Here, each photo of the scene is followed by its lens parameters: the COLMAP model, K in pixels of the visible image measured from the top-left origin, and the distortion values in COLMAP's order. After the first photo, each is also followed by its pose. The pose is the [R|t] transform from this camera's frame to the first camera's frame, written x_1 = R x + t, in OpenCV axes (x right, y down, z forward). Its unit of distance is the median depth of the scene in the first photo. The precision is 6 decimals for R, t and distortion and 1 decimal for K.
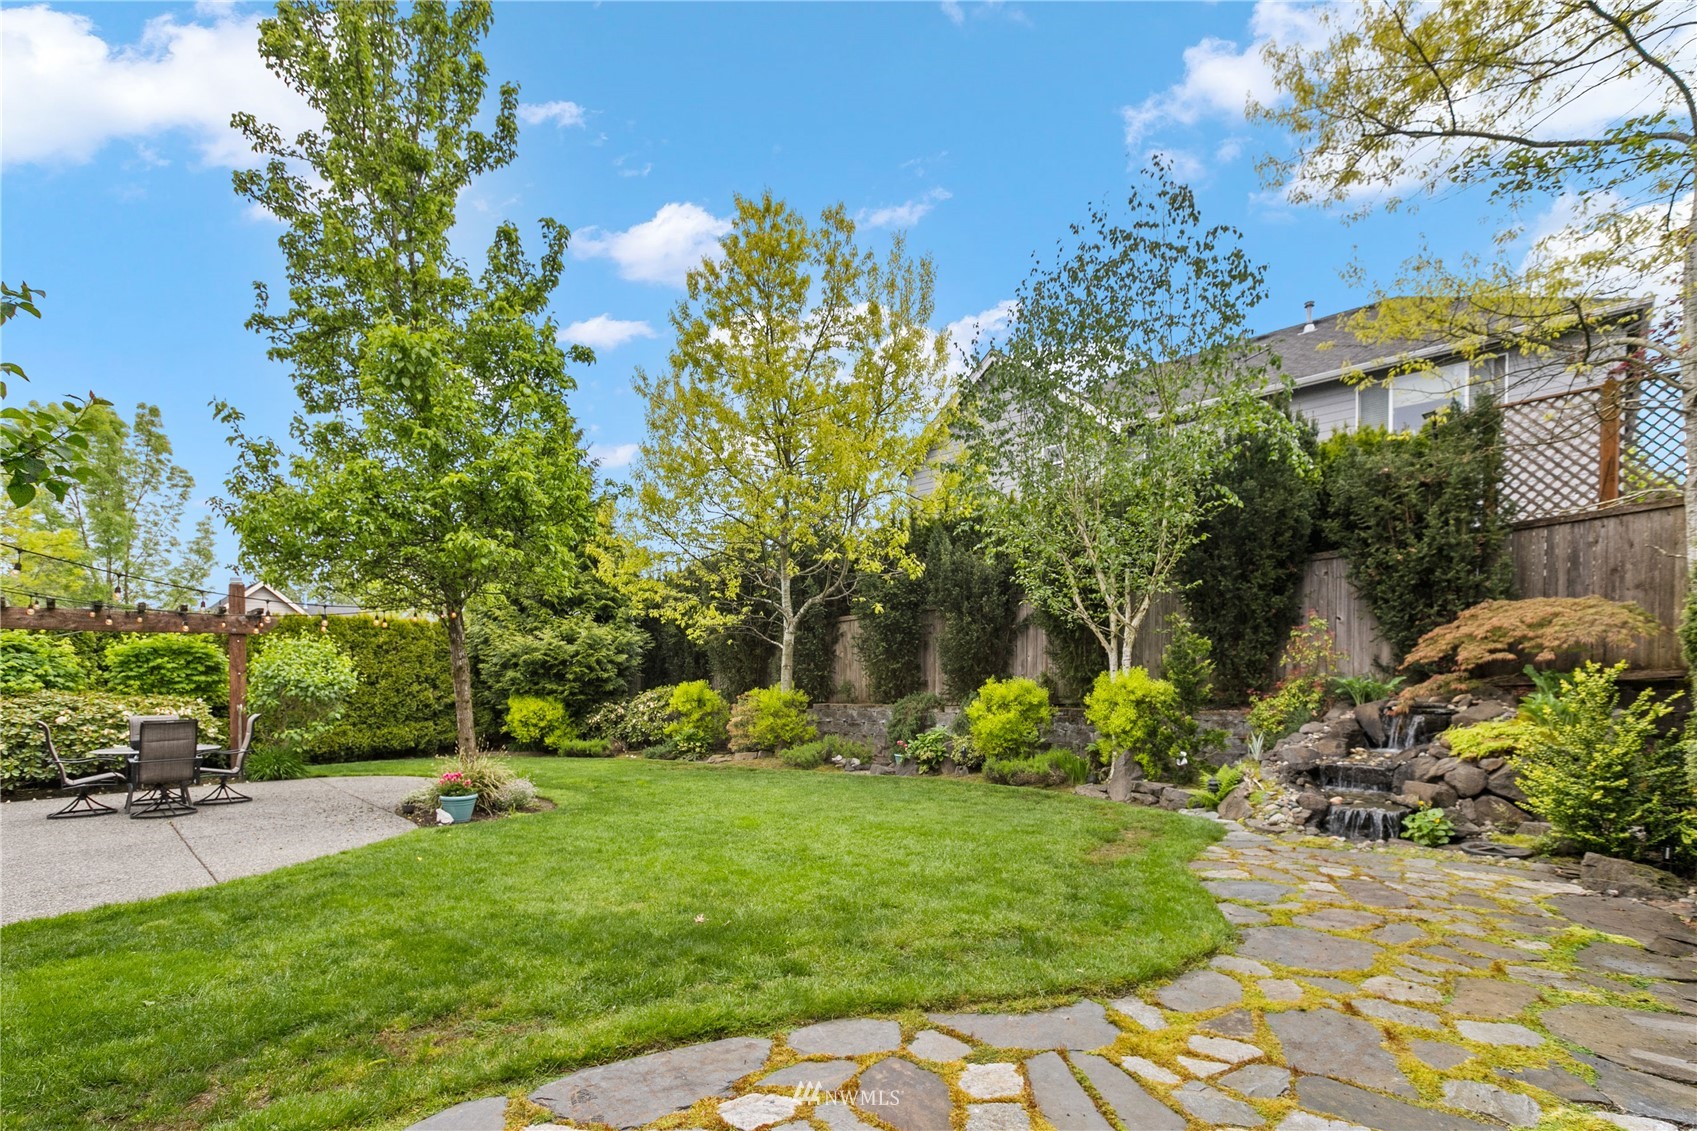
lens RADIAL K [[826.3, 0, 850.0], [0, 826.3, 683.5], [0, 0, 1]] dist [0.001643, 0.000334]
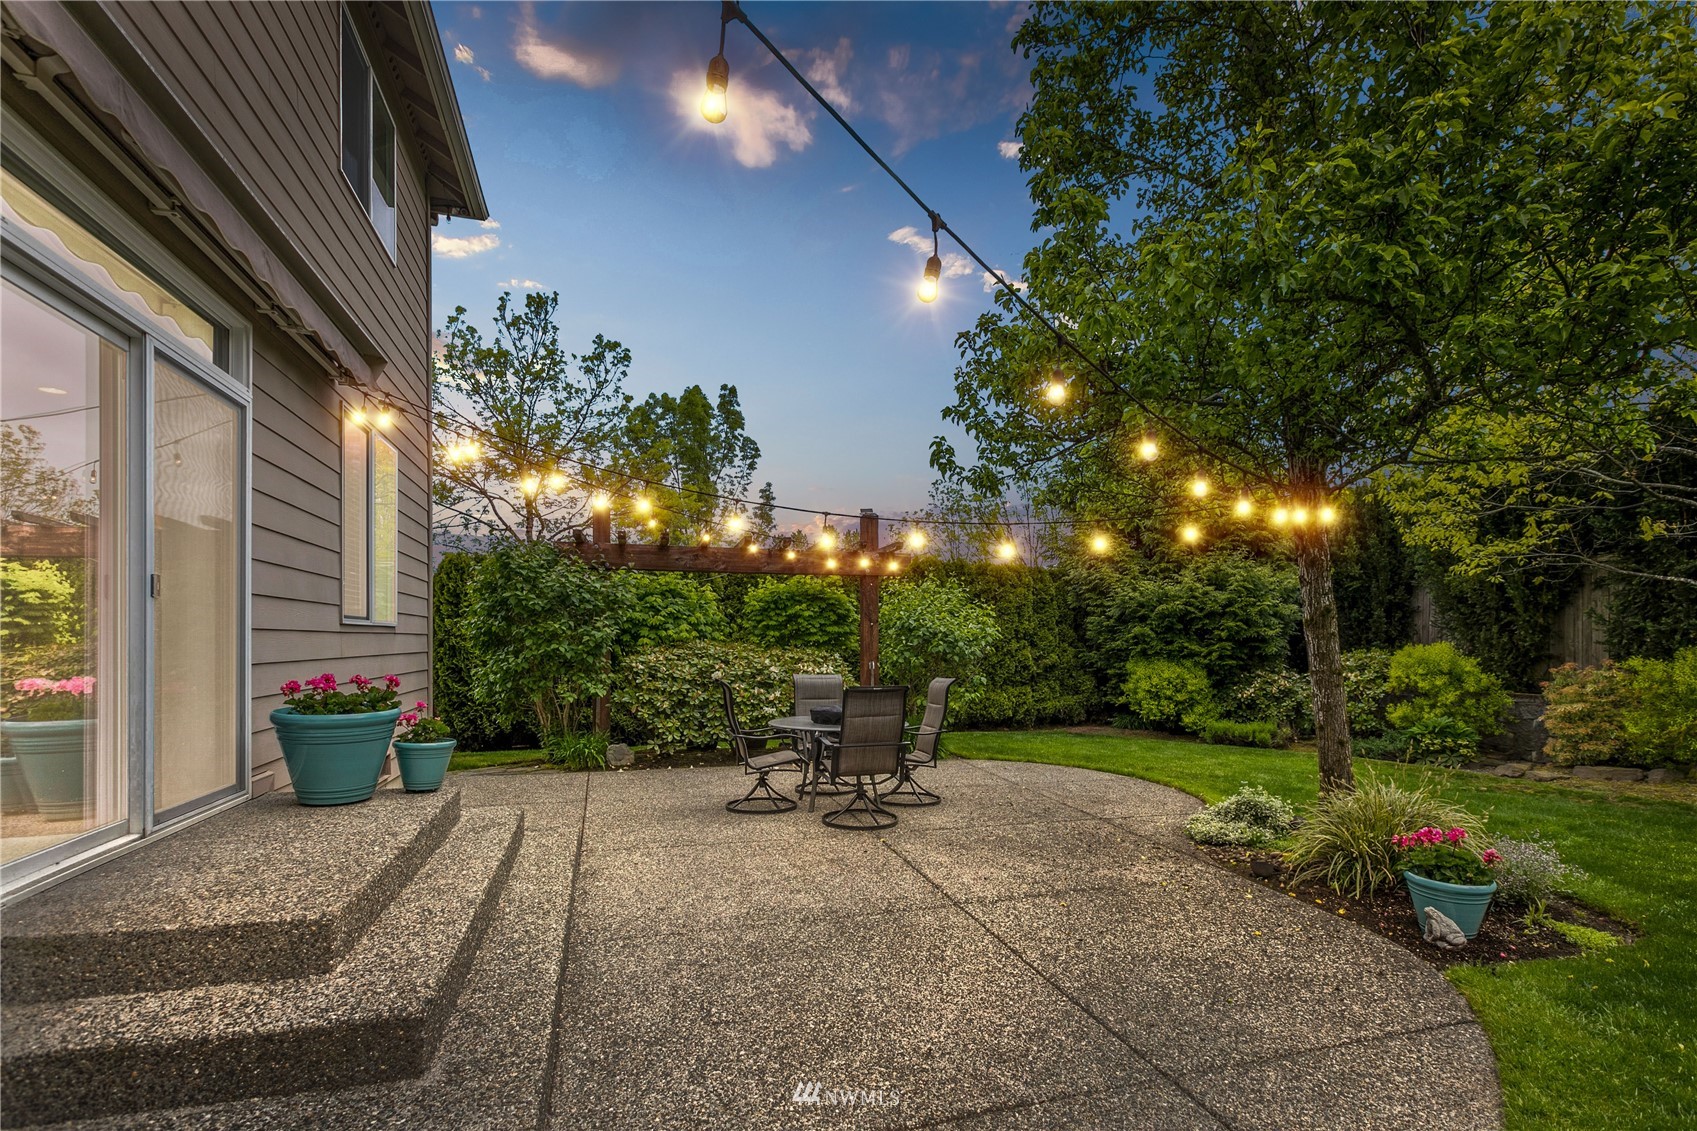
lens RADIAL K [[759.7, 0, 851.4], [0, 759.7, 636.3], [0, 0, 1]] dist [0.000320, 0.000345]
pose [[0.885791, 0.013278, -0.463894, -0.319311], [-0.018811, 0.999796, -0.007303, 0.004777], [0.463702, 0.015195, 0.885861, 0.253703]]
